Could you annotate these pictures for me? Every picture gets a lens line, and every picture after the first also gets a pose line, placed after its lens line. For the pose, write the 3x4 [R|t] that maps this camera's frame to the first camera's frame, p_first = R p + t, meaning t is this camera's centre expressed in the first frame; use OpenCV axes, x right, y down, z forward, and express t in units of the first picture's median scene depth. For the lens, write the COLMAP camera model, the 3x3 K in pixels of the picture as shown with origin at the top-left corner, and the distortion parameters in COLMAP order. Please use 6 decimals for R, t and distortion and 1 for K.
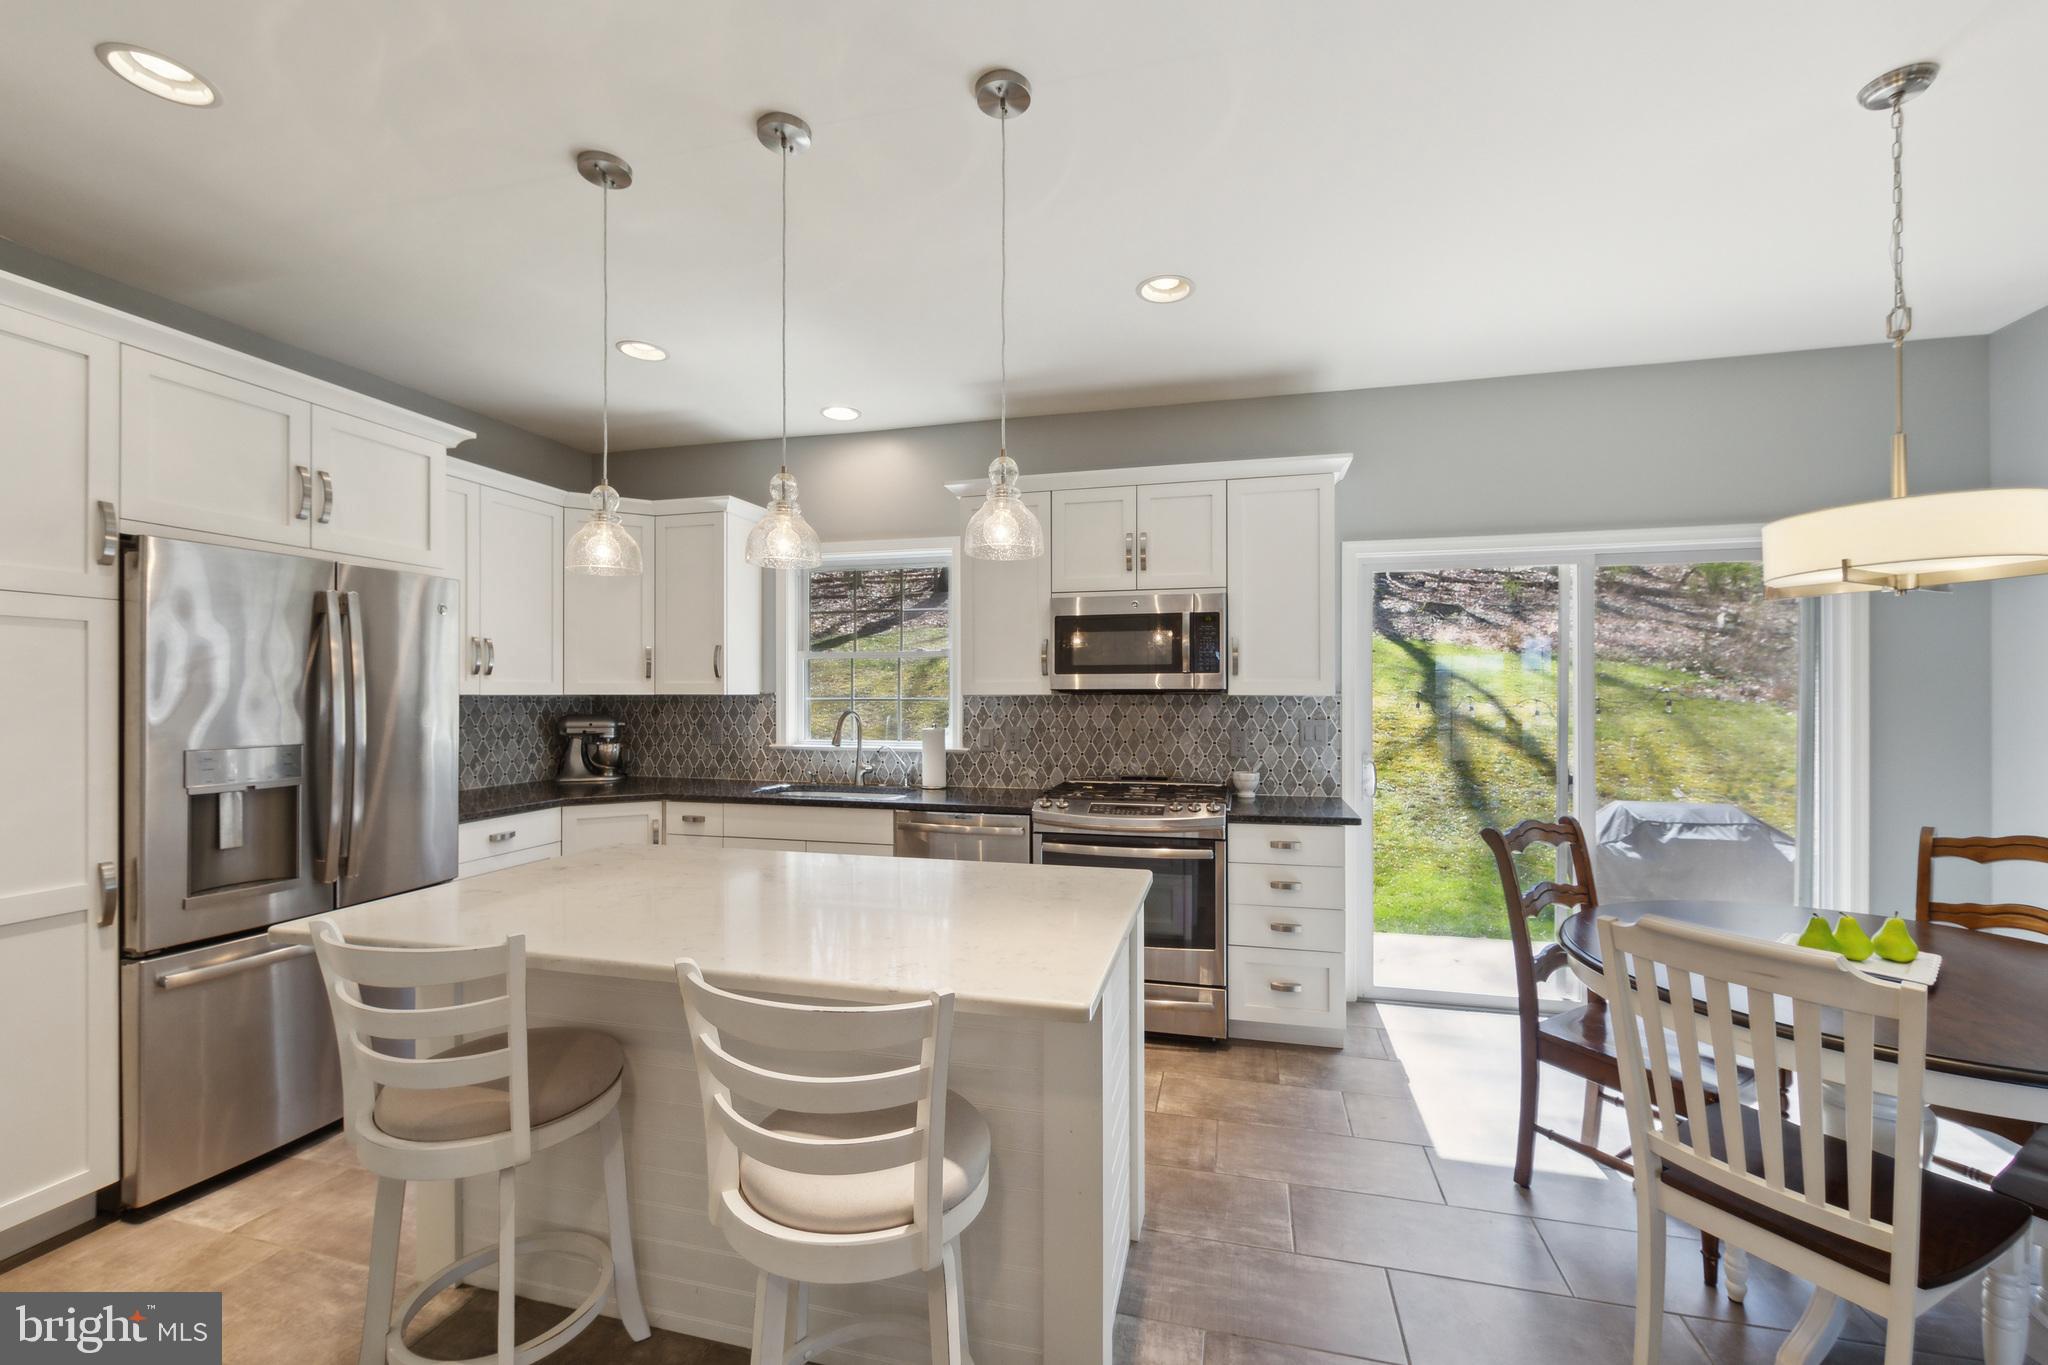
lens RADIAL K [[827.8, 0, 1023.7], [0, 827.8, 694.0], [0, 0, 1]] dist [-0.000452, -0.000079]
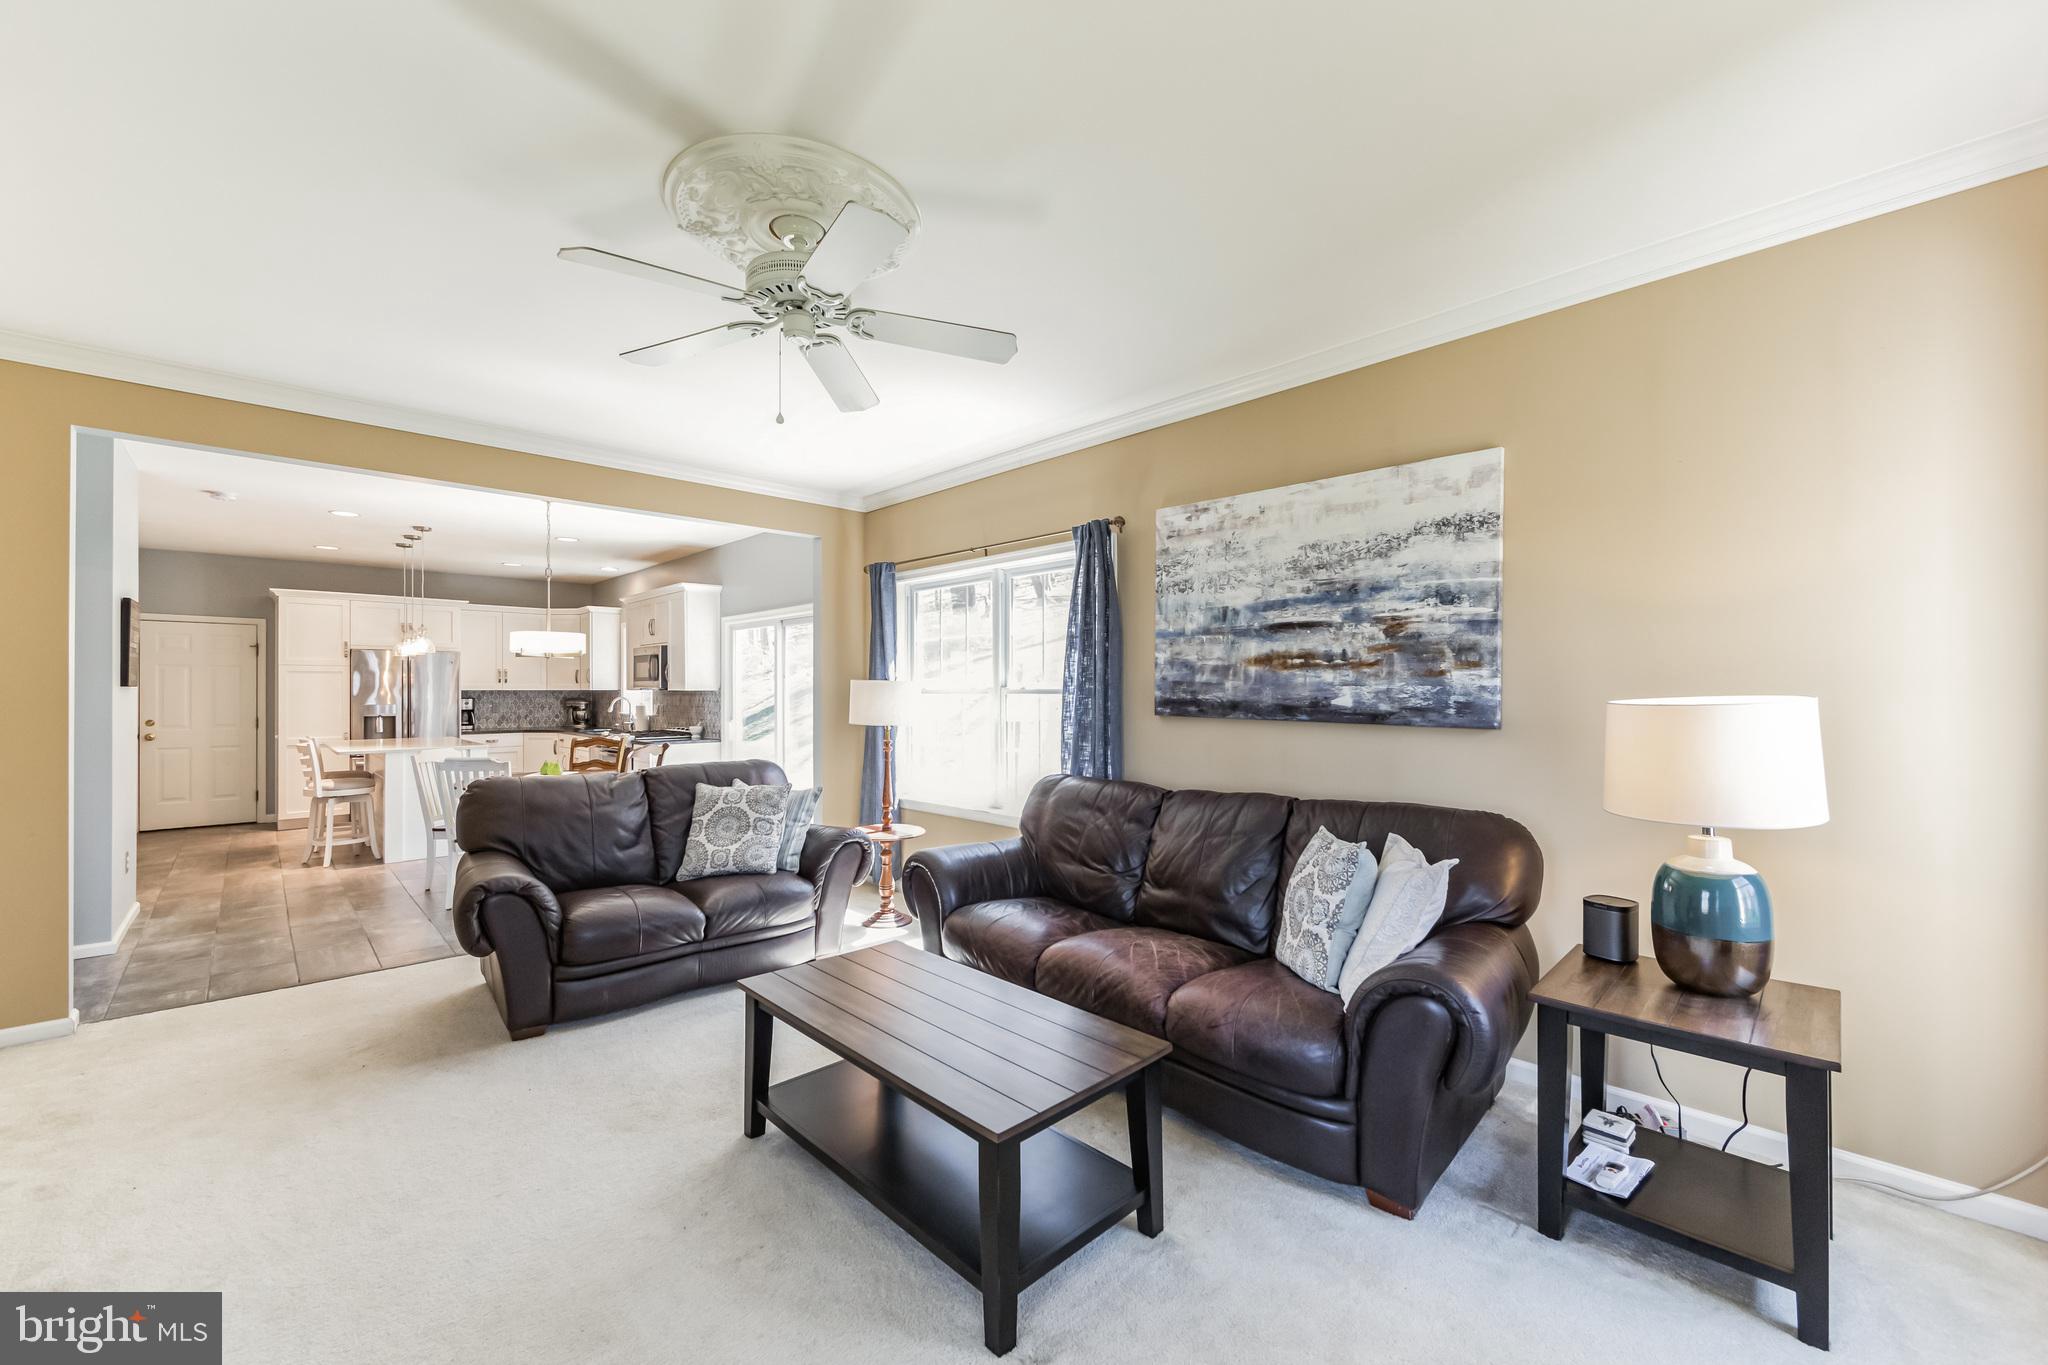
lens RADIAL K [[805.9, 0, 1029.5], [0, 805.9, 688.9], [0, 0, 1]] dist [-0.000196, -0.000049]
pose [[0.853757, -0.000578, -0.520672, 2.070752], [0.000948, 0.999999, 0.000443, -0.002065], [0.520671, -0.000872, 0.853757, -0.333706]]
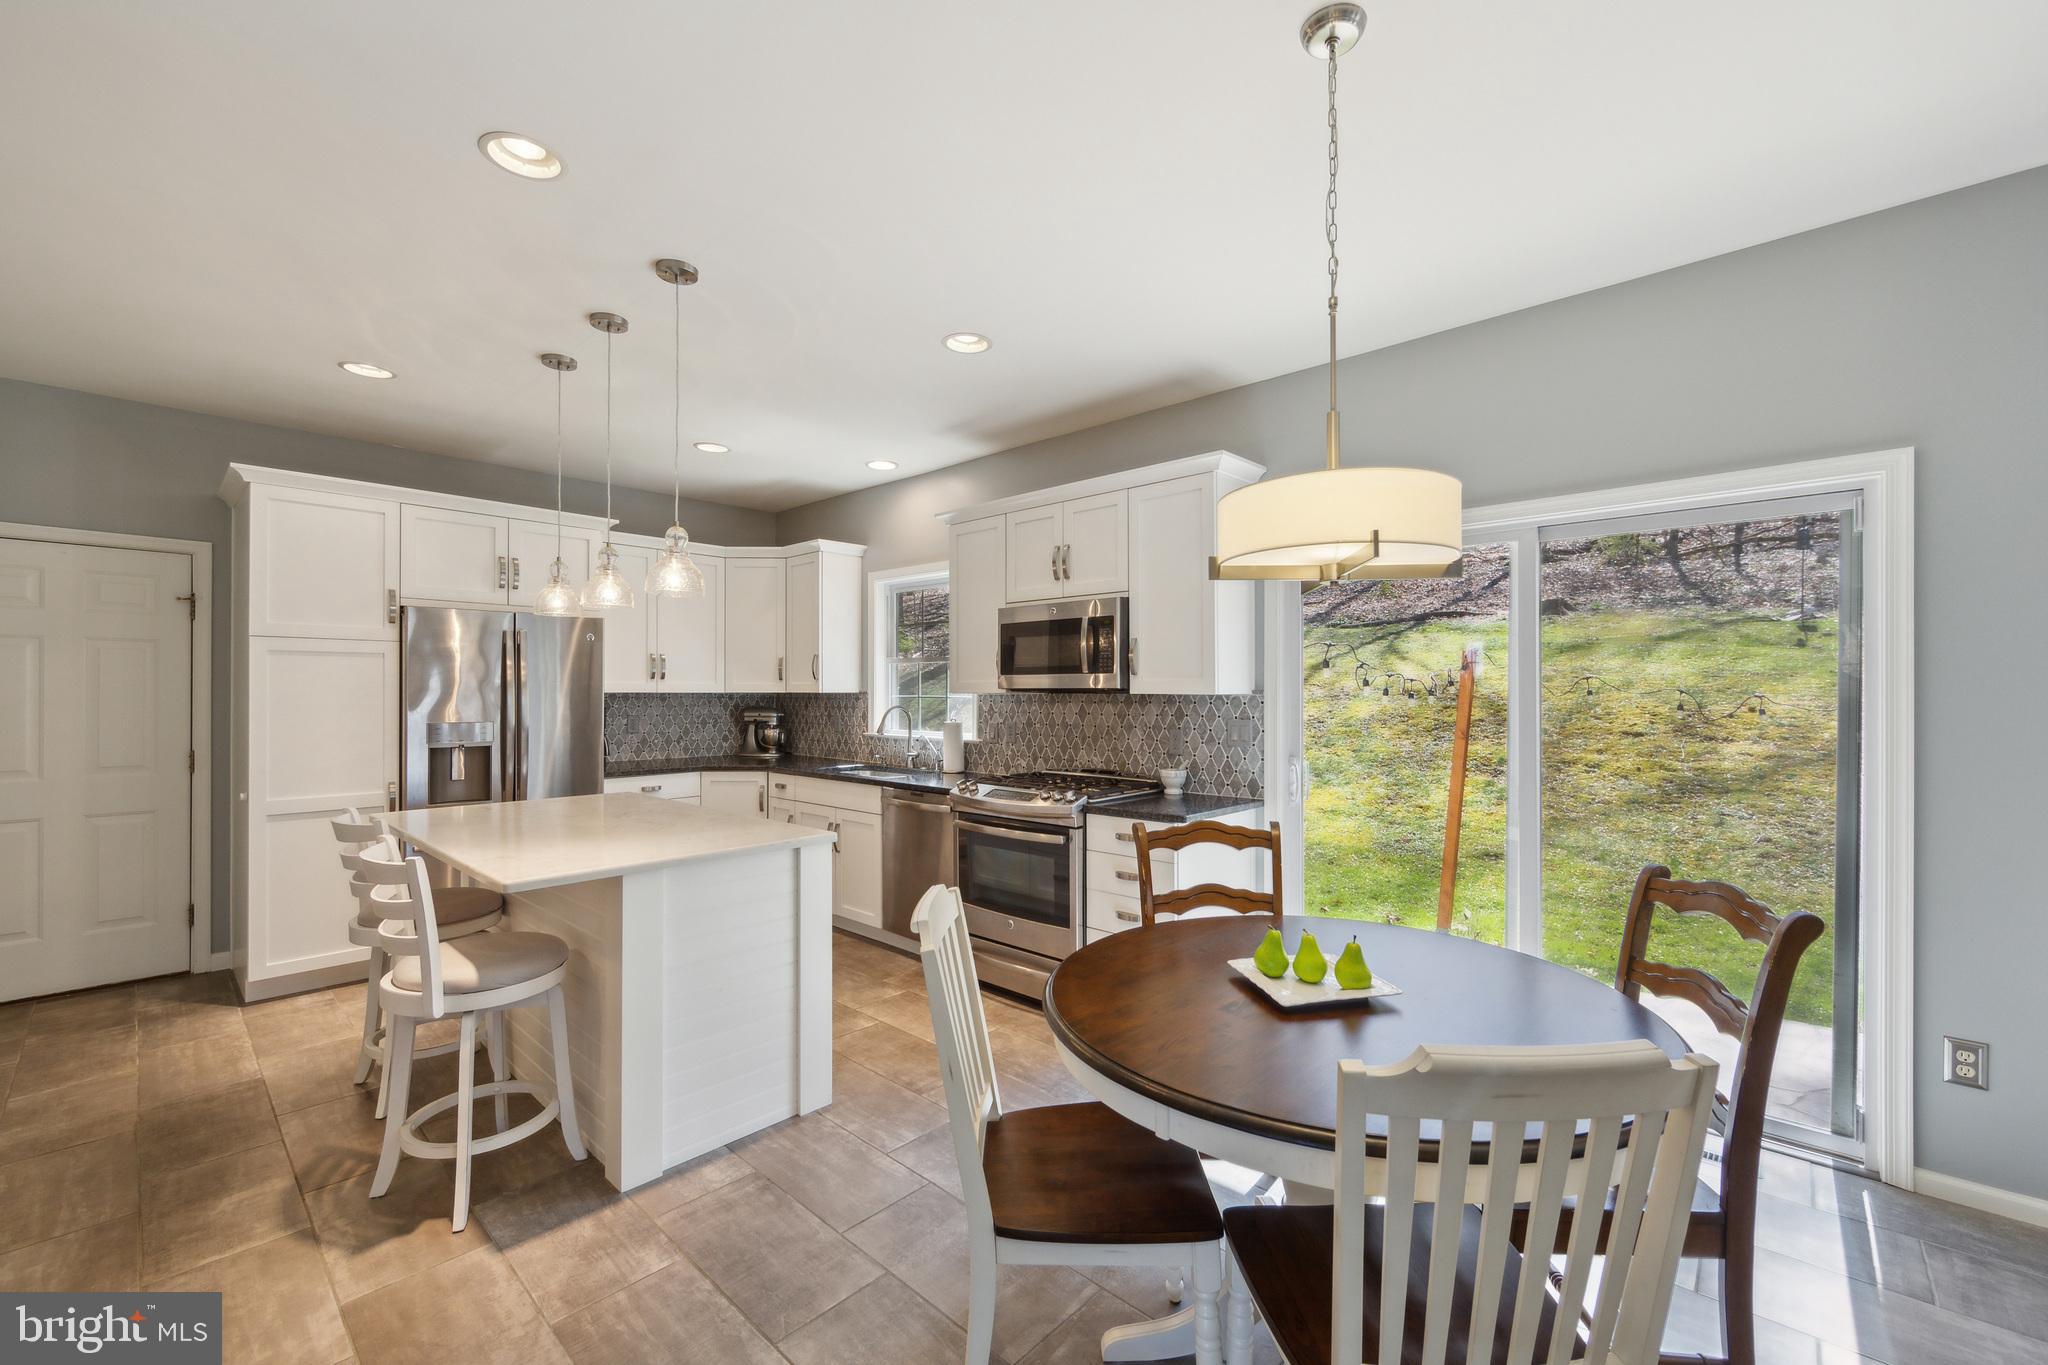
lens RADIAL K [[826.8, 0, 1024.3], [0, 826.8, 690.2], [0, 0, 1]] dist [-0.000911, 0.000064]
pose [[0.880750, 0.000124, -0.473582, 0.580585], [-0.001074, 0.999998, -0.001735, -0.001356], [0.473580, 0.002037, 0.880748, 0.014425]]
